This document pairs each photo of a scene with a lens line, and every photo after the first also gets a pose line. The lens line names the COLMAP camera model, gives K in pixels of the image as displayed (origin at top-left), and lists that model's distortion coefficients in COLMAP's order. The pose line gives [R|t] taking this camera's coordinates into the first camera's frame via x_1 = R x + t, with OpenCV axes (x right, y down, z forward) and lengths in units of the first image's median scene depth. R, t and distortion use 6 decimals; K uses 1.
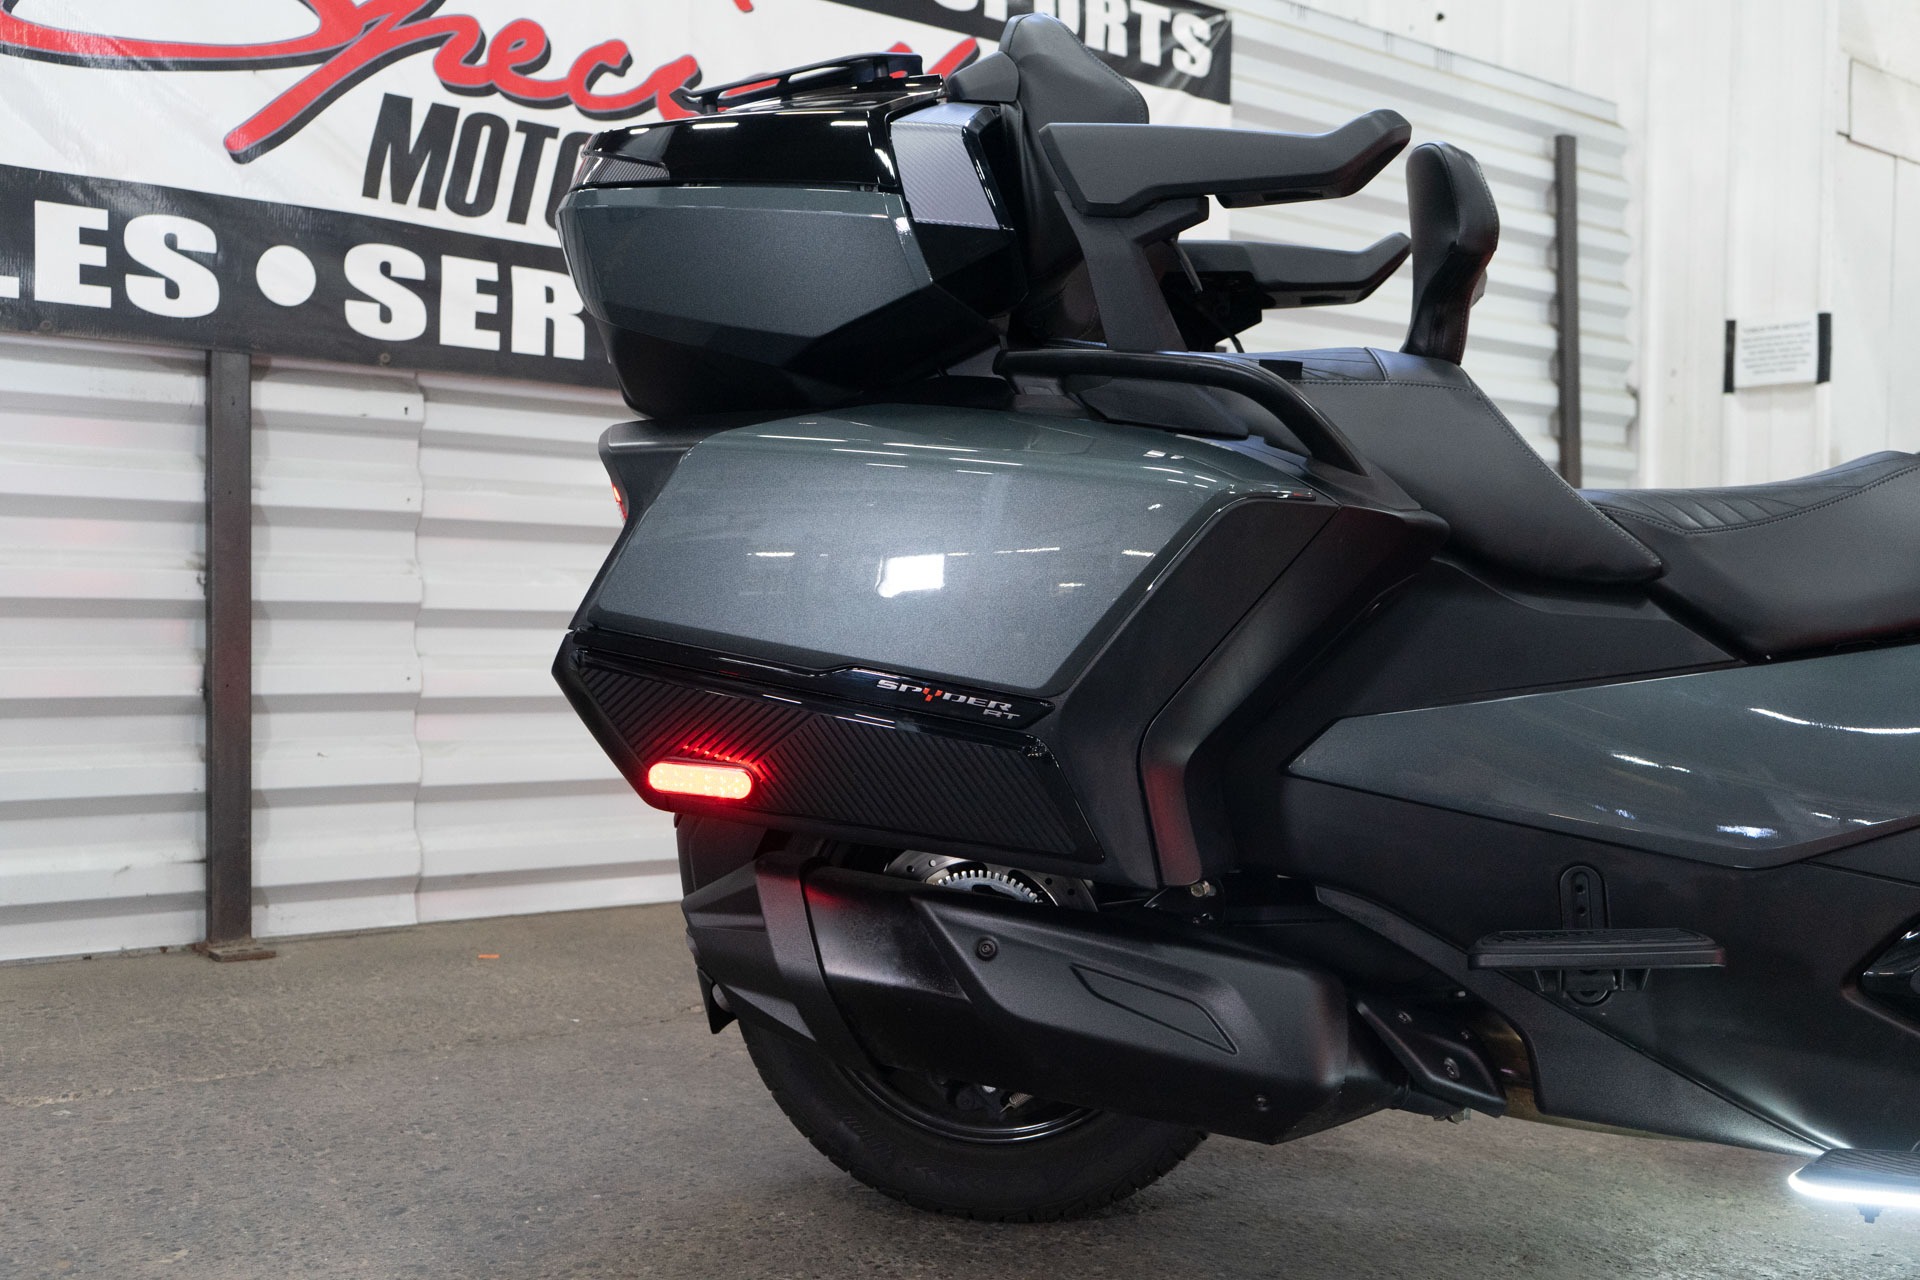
lens RADIAL K [[1973.0, 0, 978.4], [0, 1973.0, 636.6], [0, 0, 1]] dist [0.010055, 0.000000]
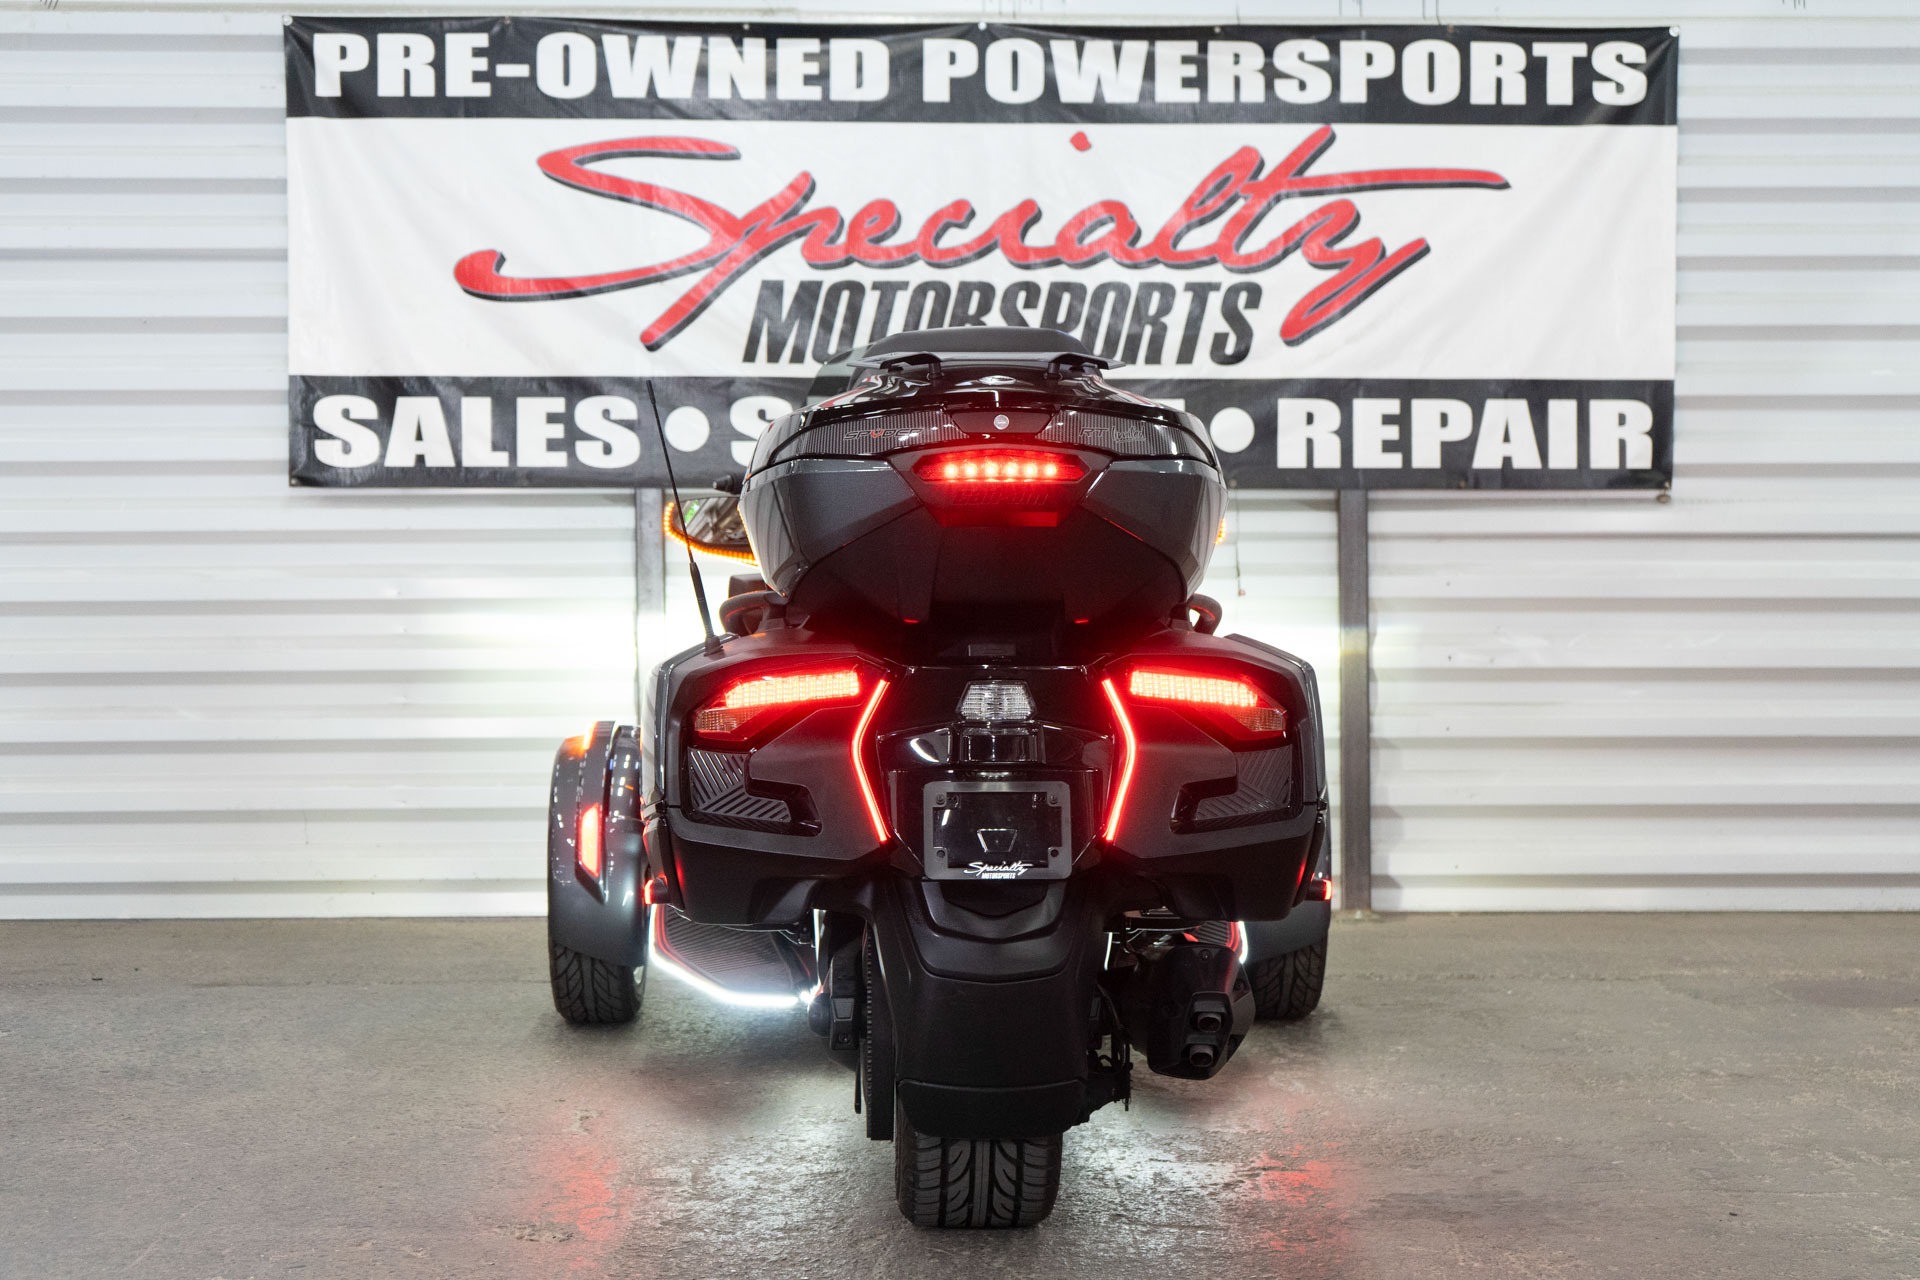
lens RADIAL K [[2801.9, 0, 956.8], [0, 2801.9, 633.1], [0, 0, 1]] dist [0.045351, 0.000000]
pose [[0.798057, 0.000959, -0.602581, 0.947622], [0.011721, 0.999785, 0.017114, -0.072160], [0.602468, -0.020721, 0.797874, -0.424577]]
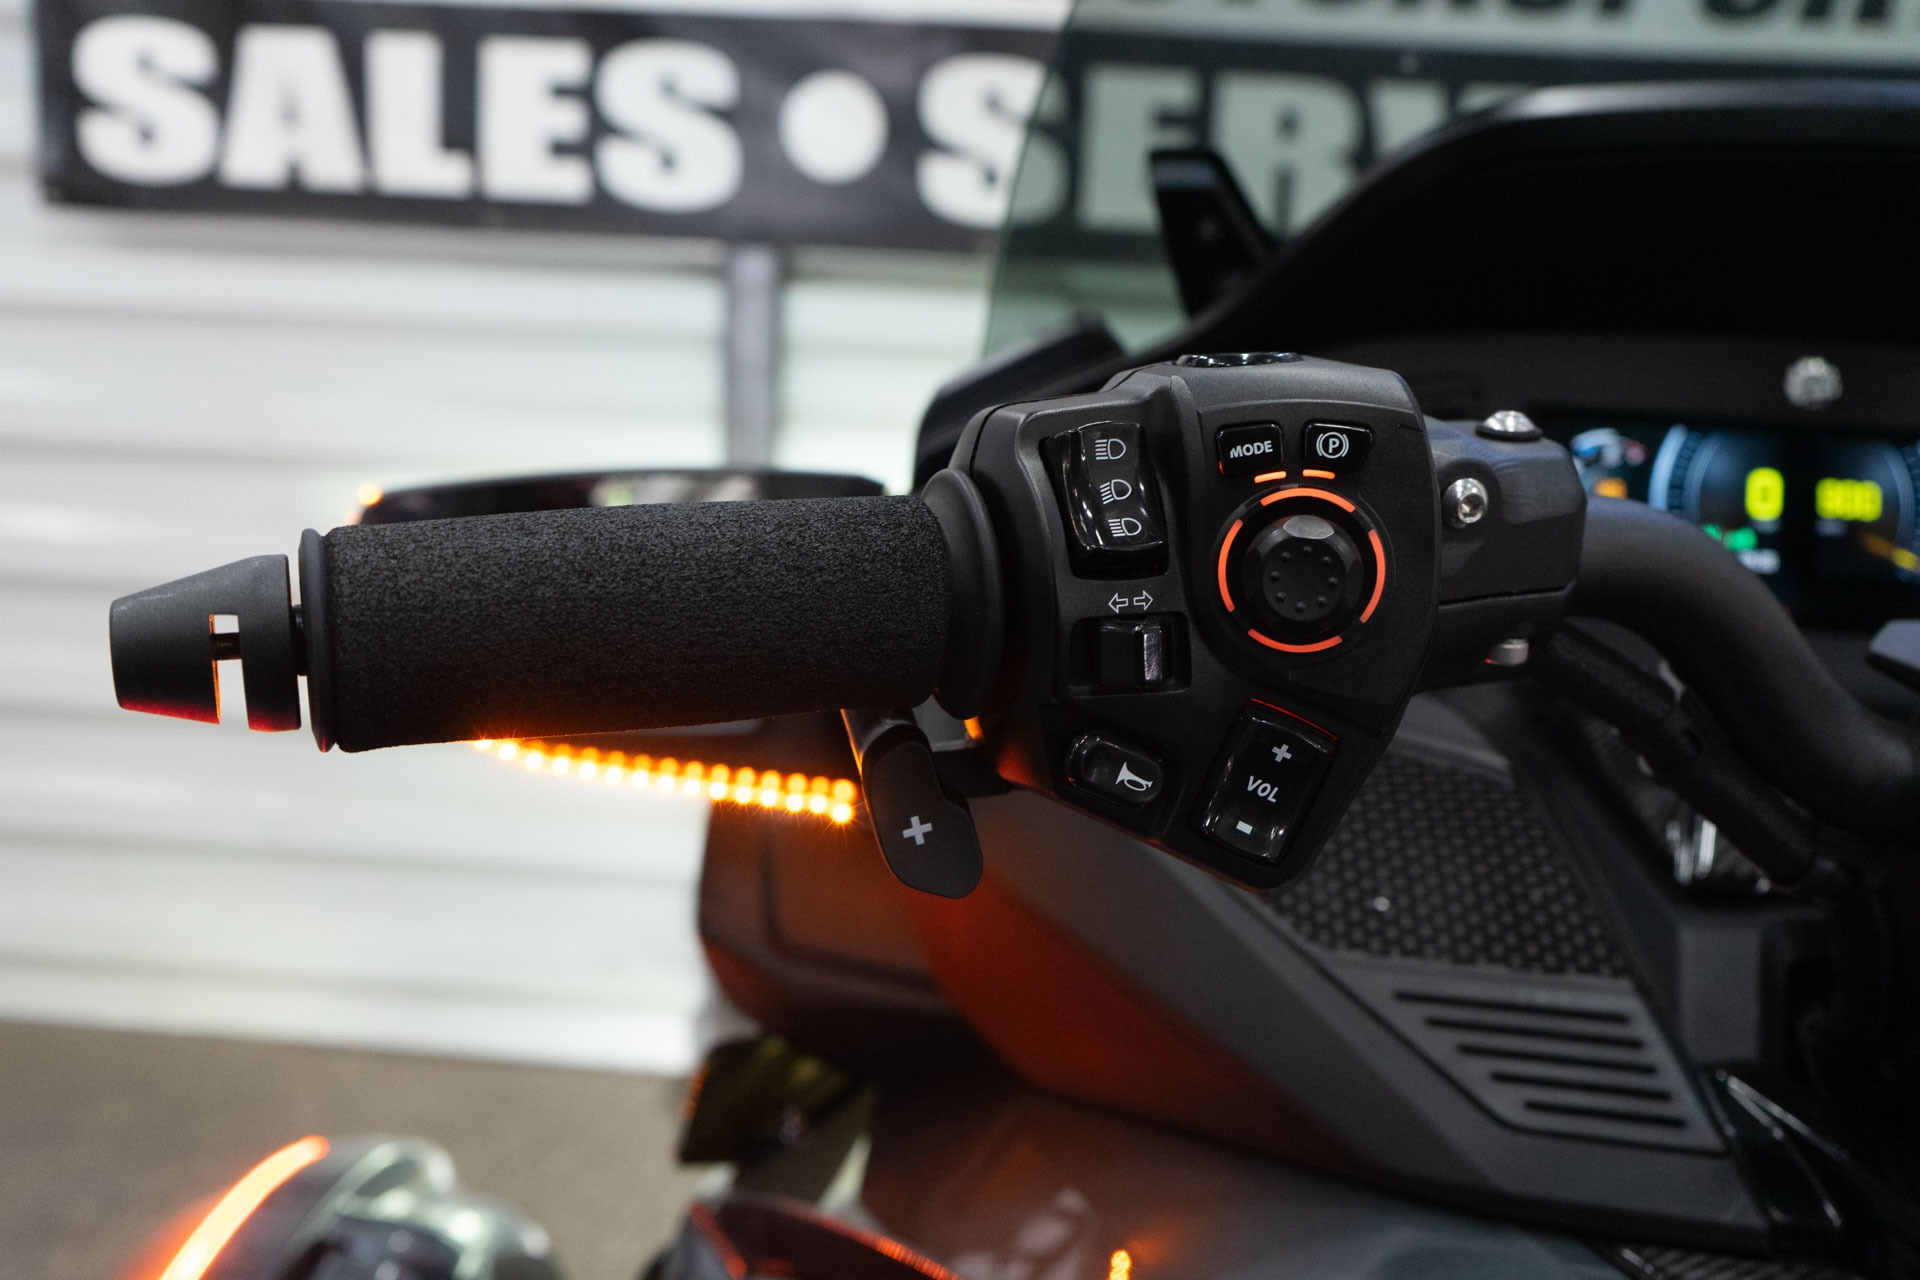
lens RADIAL K [[1973.0, 0, 947.2], [0, 1973.0, 632.0], [0, 0, 1]] dist [0.010055, 0.000000]
pose [[0.721364, 0.156446, -0.674654, 0.132802], [-0.041448, 0.982158, 0.183435, -0.138925], [0.691314, -0.104361, 0.714978, 0.542013]]
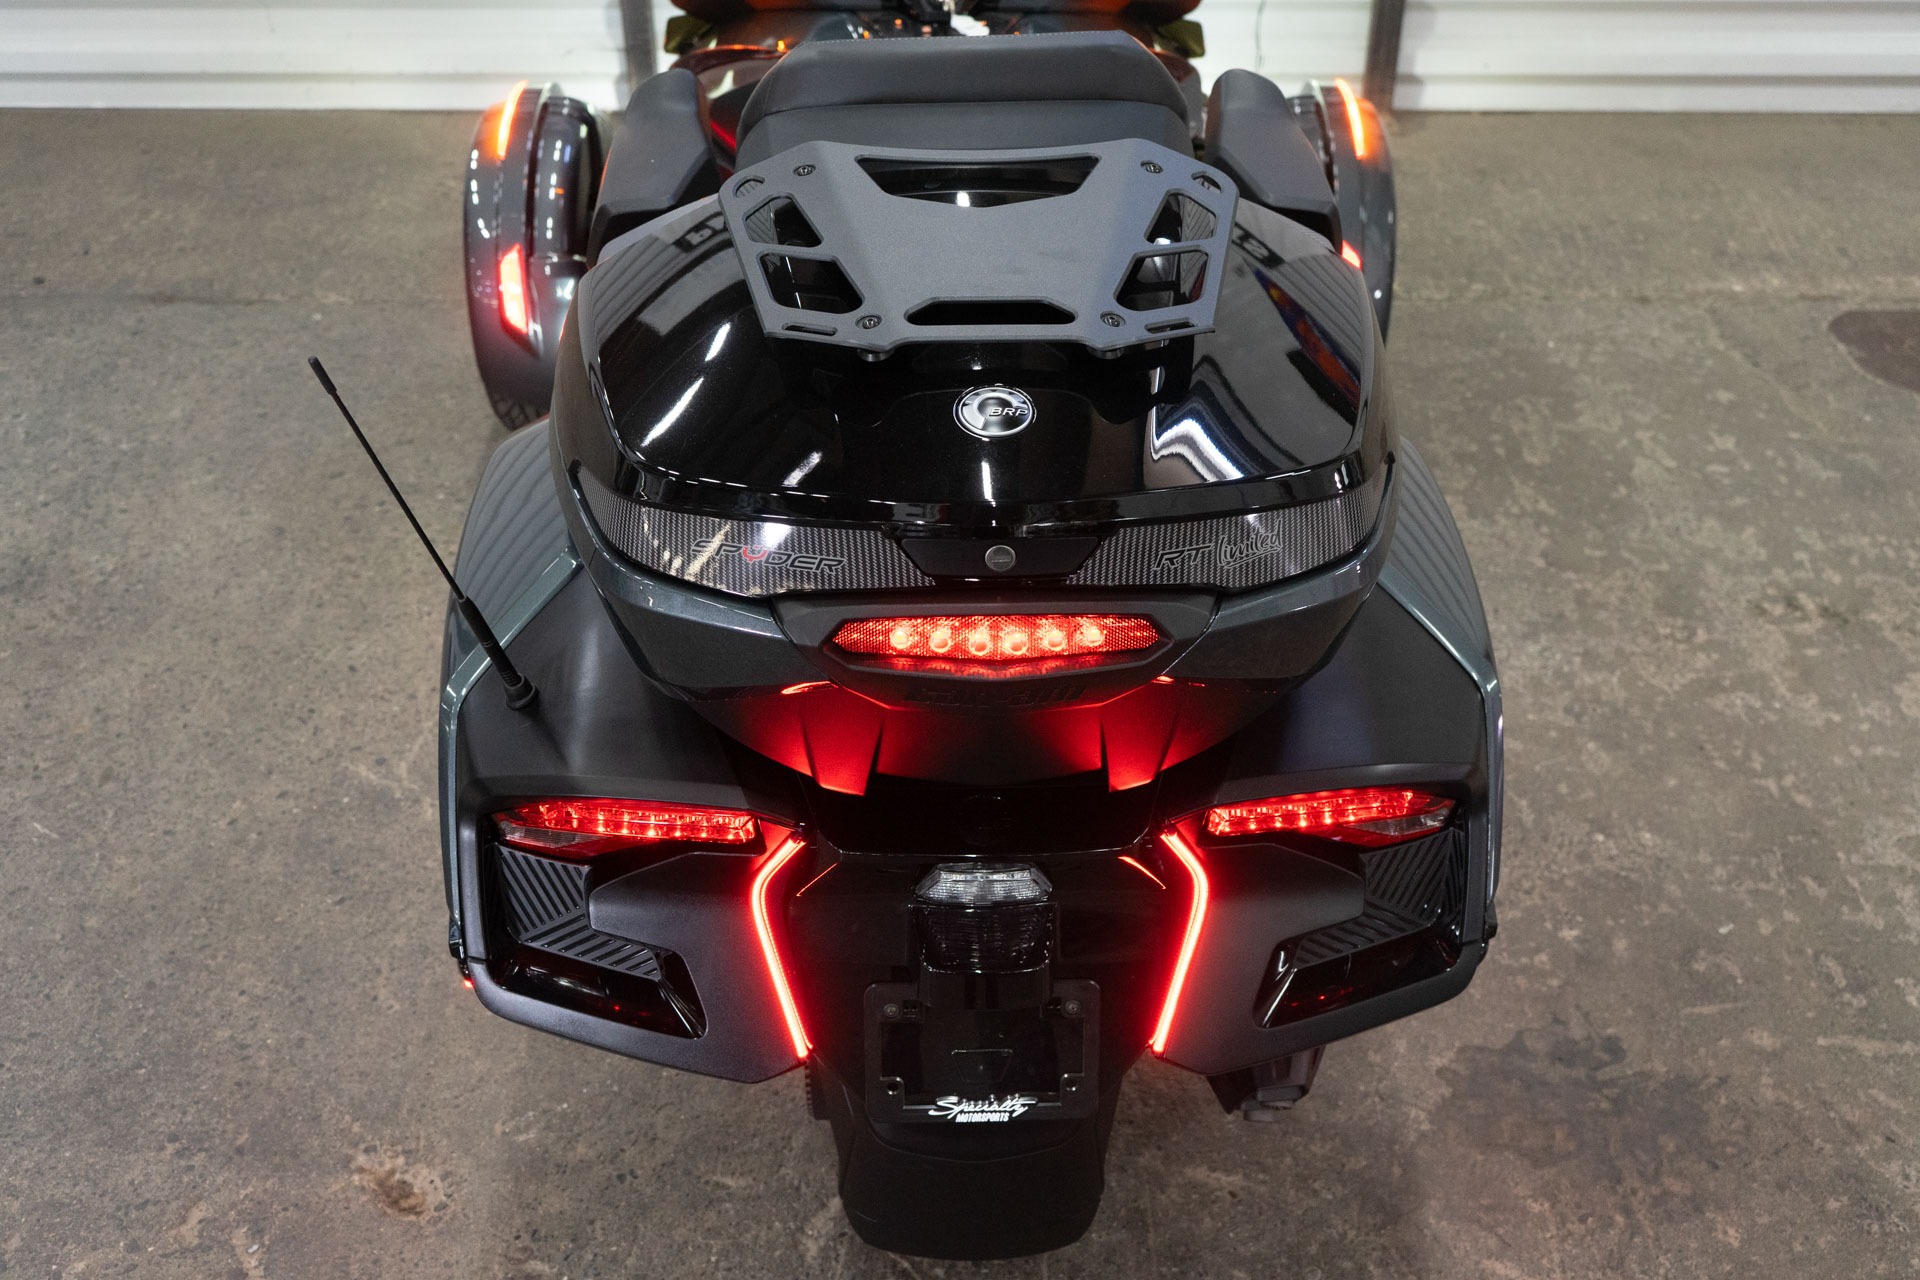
lens RADIAL K [[1973.0, 0, 953.5], [0, 1973.0, 642.5], [0, 0, 1]] dist [0.010055, 0.000000]
pose [[0.790134, 0.345371, -0.506367, 0.565250], [0.004550, 0.822808, 0.568301, -0.300552], [0.612917, -0.451338, 0.648557, 0.101767]]
